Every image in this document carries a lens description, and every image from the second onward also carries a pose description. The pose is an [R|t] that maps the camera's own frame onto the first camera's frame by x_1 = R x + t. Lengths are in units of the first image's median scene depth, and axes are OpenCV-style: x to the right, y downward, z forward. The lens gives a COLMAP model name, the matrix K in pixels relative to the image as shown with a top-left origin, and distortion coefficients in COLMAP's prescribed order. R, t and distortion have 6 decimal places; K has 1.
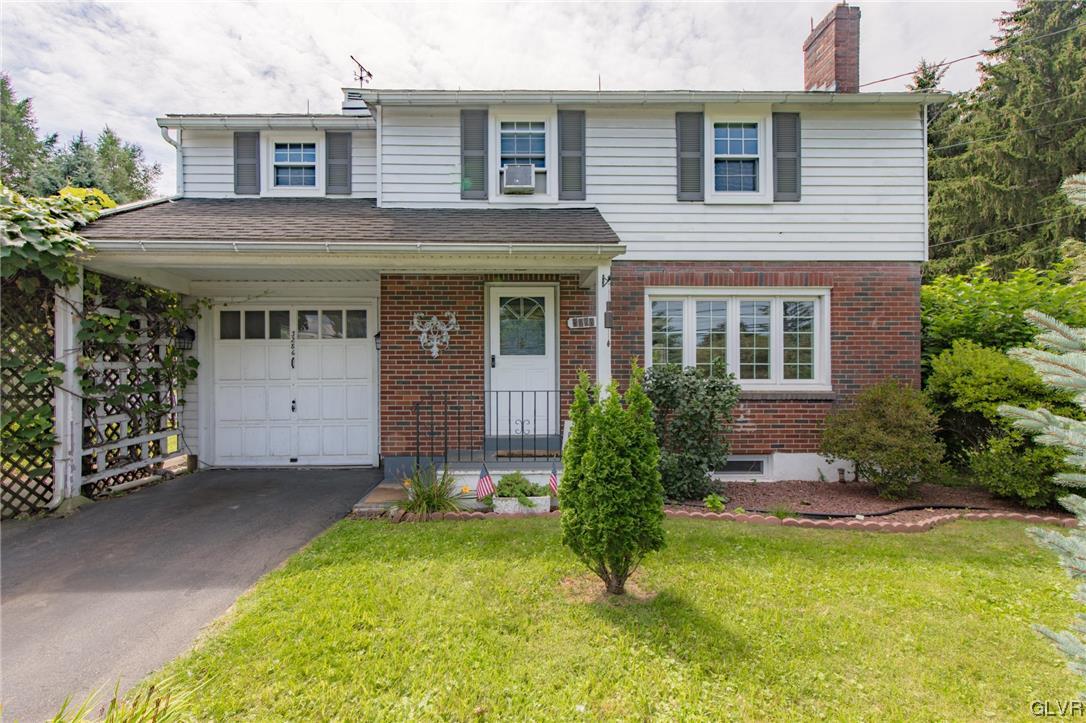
lens RADIAL K [[482.4, 0, 542.5], [0, 482.4, 377.4], [0, 0, 1]] dist [0.000794, 0.000178]
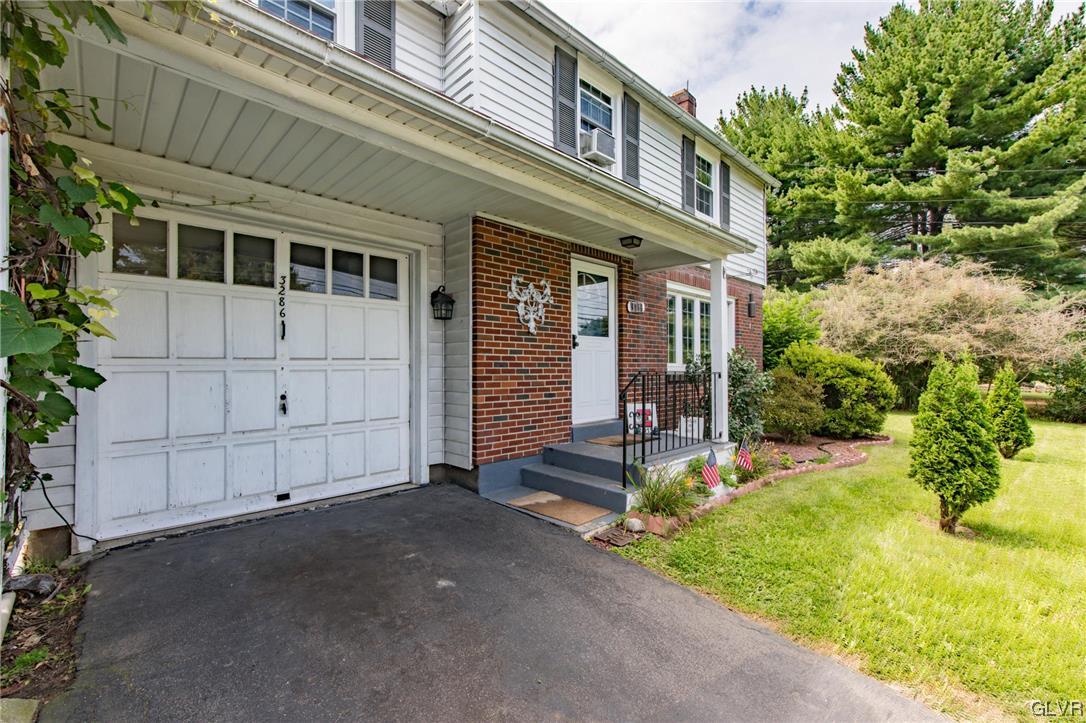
lens RADIAL K [[457.2, 0, 543.0], [0, 457.2, 361.5], [0, 0, 1]] dist [0.001563, 0.000073]
pose [[0.738488, 0.010243, 0.674189, -0.725833], [-0.009125, 0.999945, -0.005197, 0.008428], [-0.674205, -0.002314, 0.738540, 0.418585]]
